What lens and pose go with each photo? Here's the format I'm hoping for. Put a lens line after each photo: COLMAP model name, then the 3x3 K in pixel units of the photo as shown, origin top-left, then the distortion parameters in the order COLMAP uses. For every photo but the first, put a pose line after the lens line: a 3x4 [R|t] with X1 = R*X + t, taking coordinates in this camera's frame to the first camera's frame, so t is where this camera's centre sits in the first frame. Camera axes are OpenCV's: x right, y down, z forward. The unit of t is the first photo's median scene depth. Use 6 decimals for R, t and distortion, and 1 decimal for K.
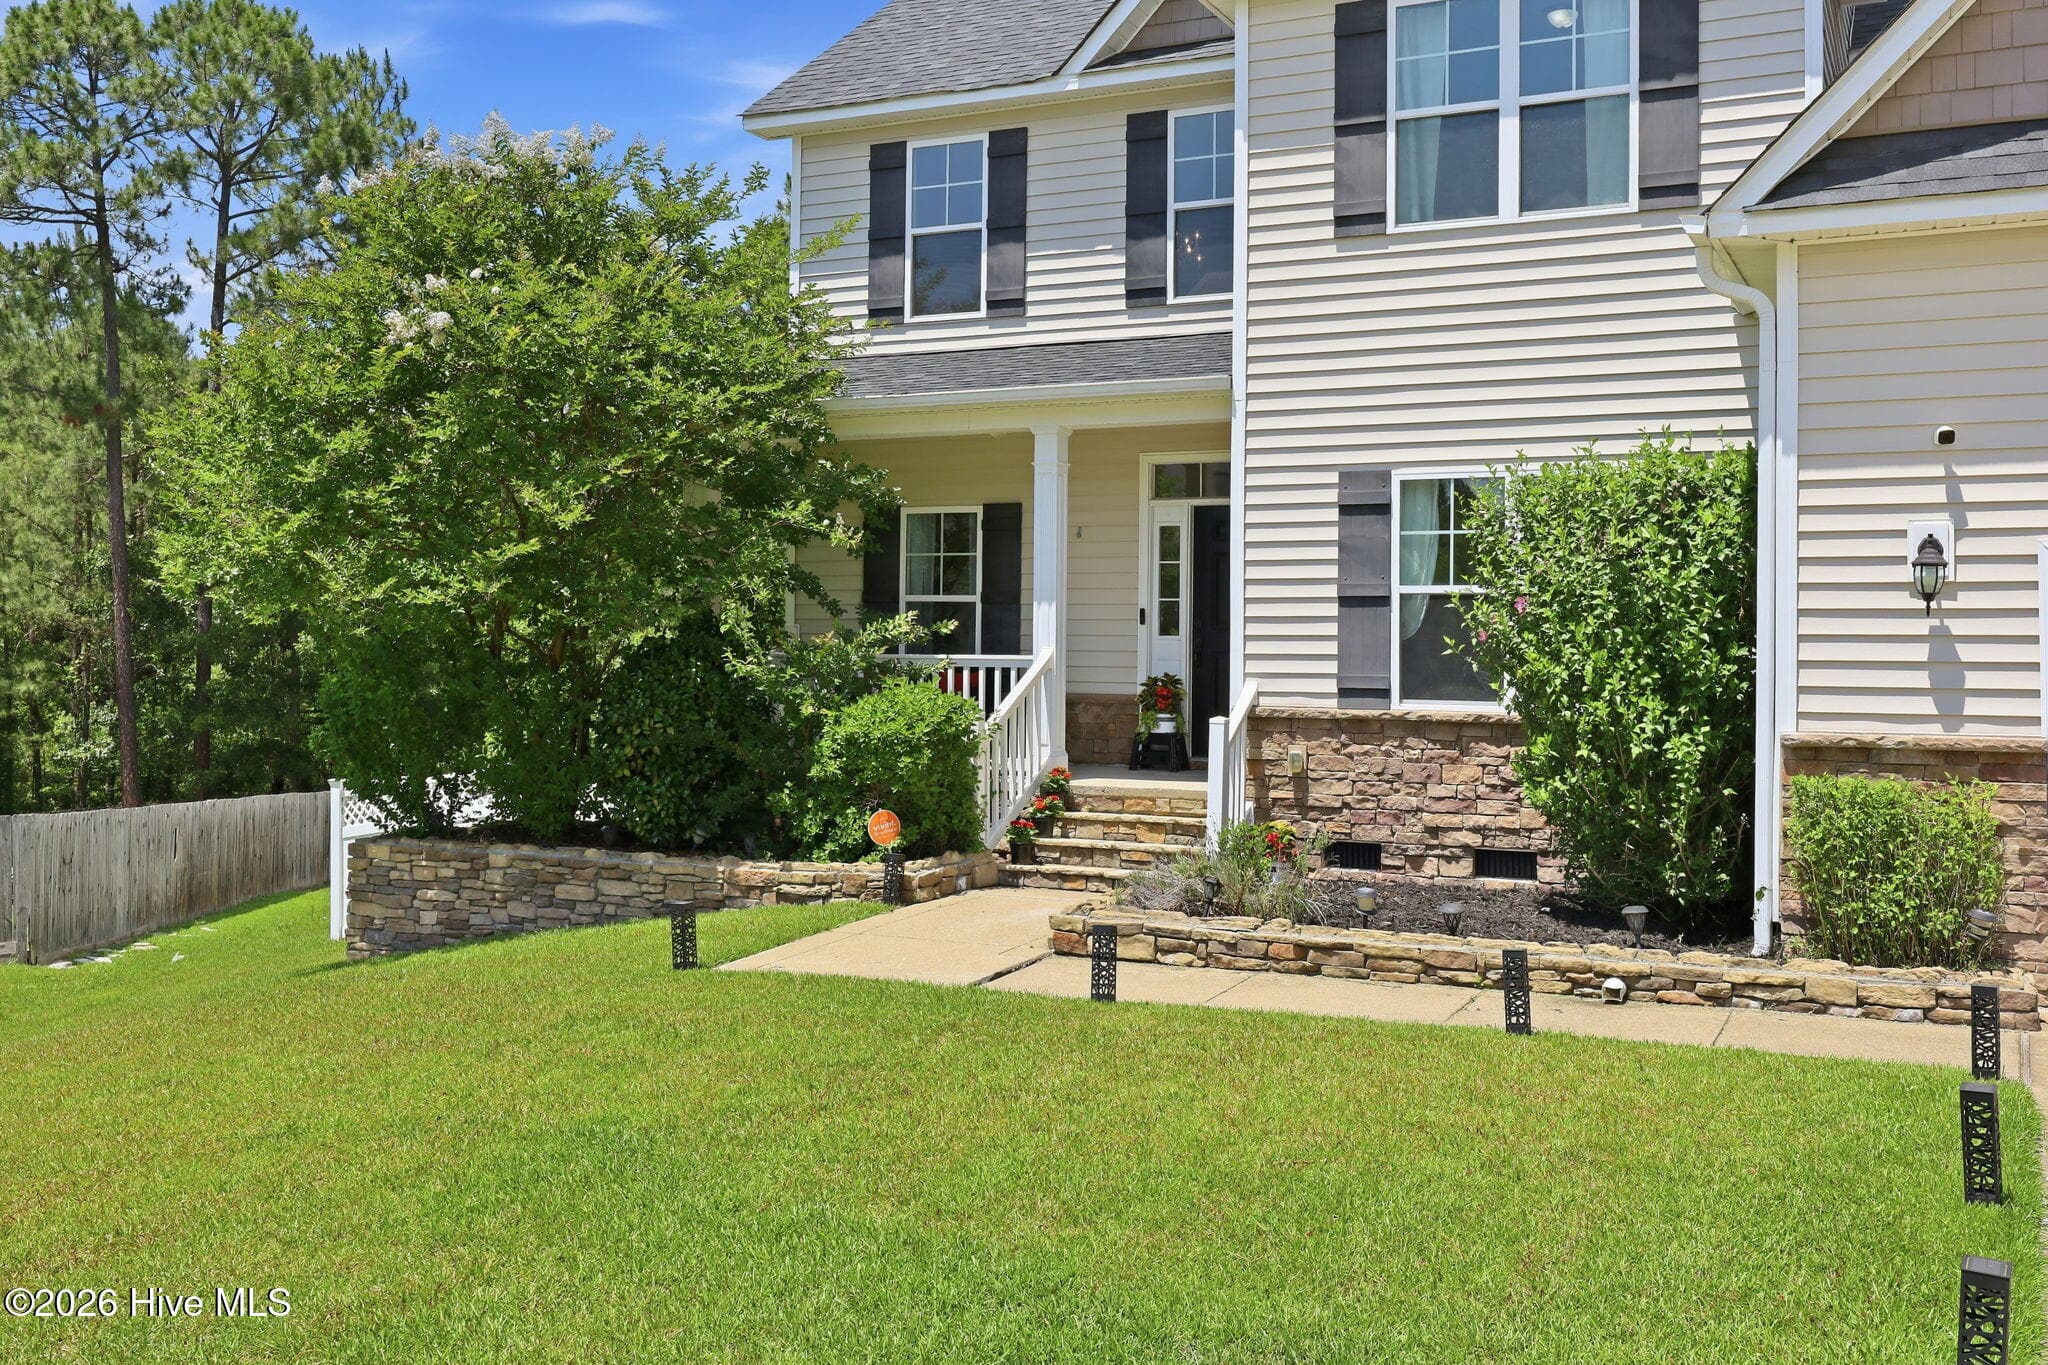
lens RADIAL K [[1943.9, 0, 1013.1], [0, 1943.9, 591.7], [0, 0, 1]] dist [0.011952, 0.000000]
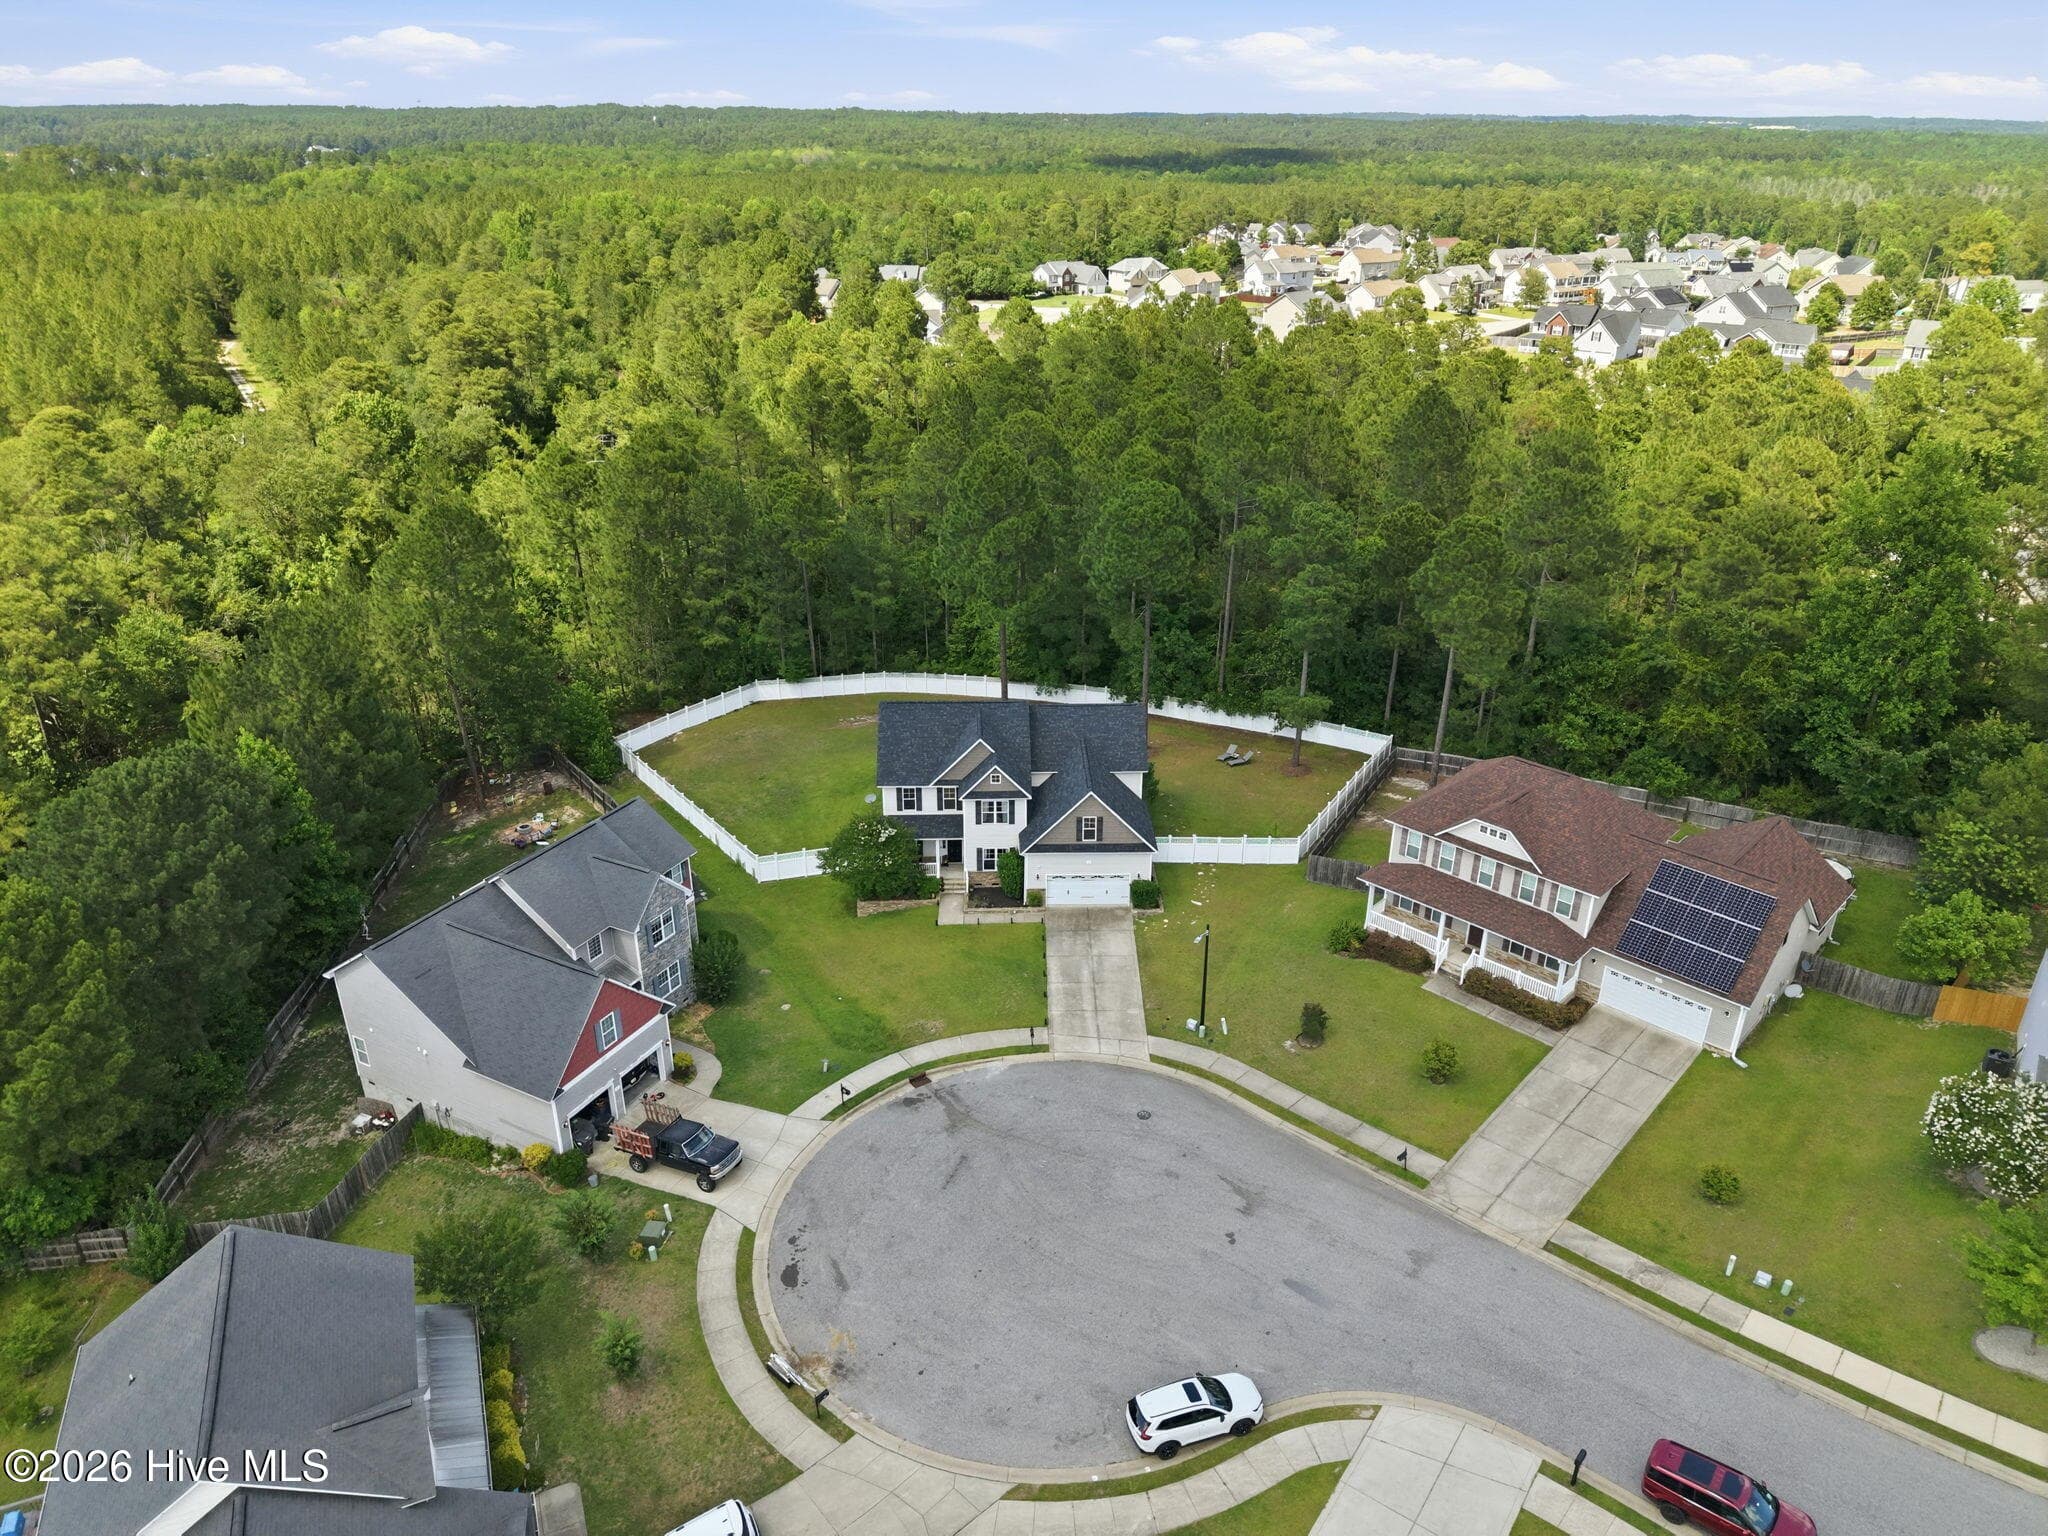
lens RADIAL K [[1363.0, 0, 1005.7], [0, 1363.0, 768.1], [0, 0, 1]] dist [0.018423, -0.018433]
pose [[0.891841, -0.198040, 0.406695, -2.214171], [-0.005705, 0.894075, 0.447881, -3.230470], [-0.452314, -0.401759, 0.796242, -3.953410]]
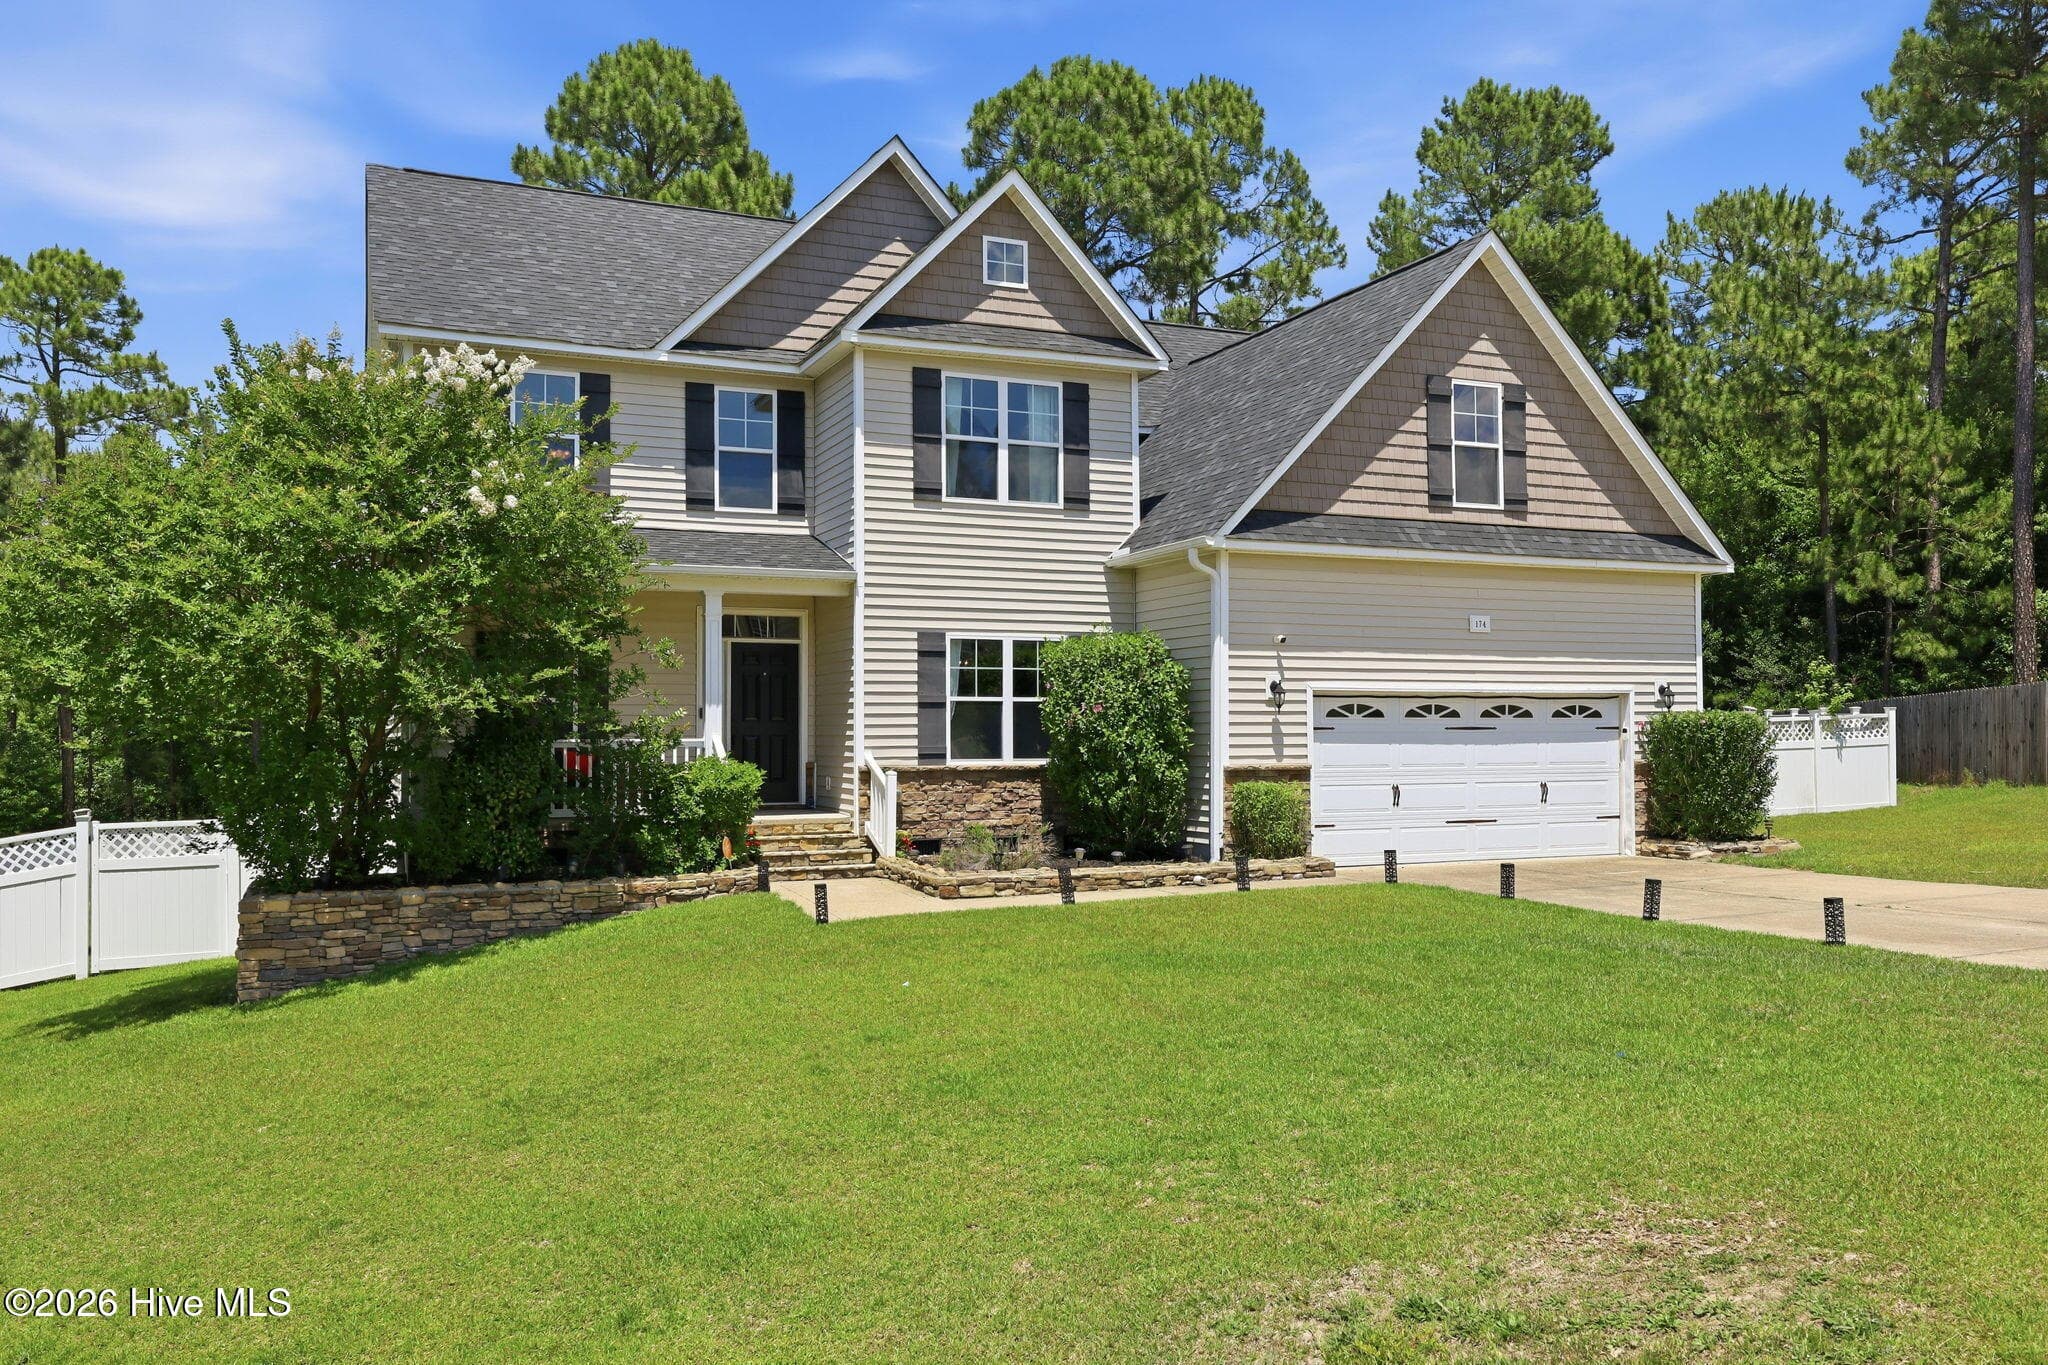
lens RADIAL K [[1628.3, 0, 1084.3], [0, 1628.3, 698.9], [0, 0, 1]] dist [0.019204, -0.014381]
pose [[0.619092, 0.005433, 0.785300, -0.907649], [-0.012075, 0.999924, 0.002602, -0.006244], [-0.785226, -0.011094, 0.619110, -0.041095]]
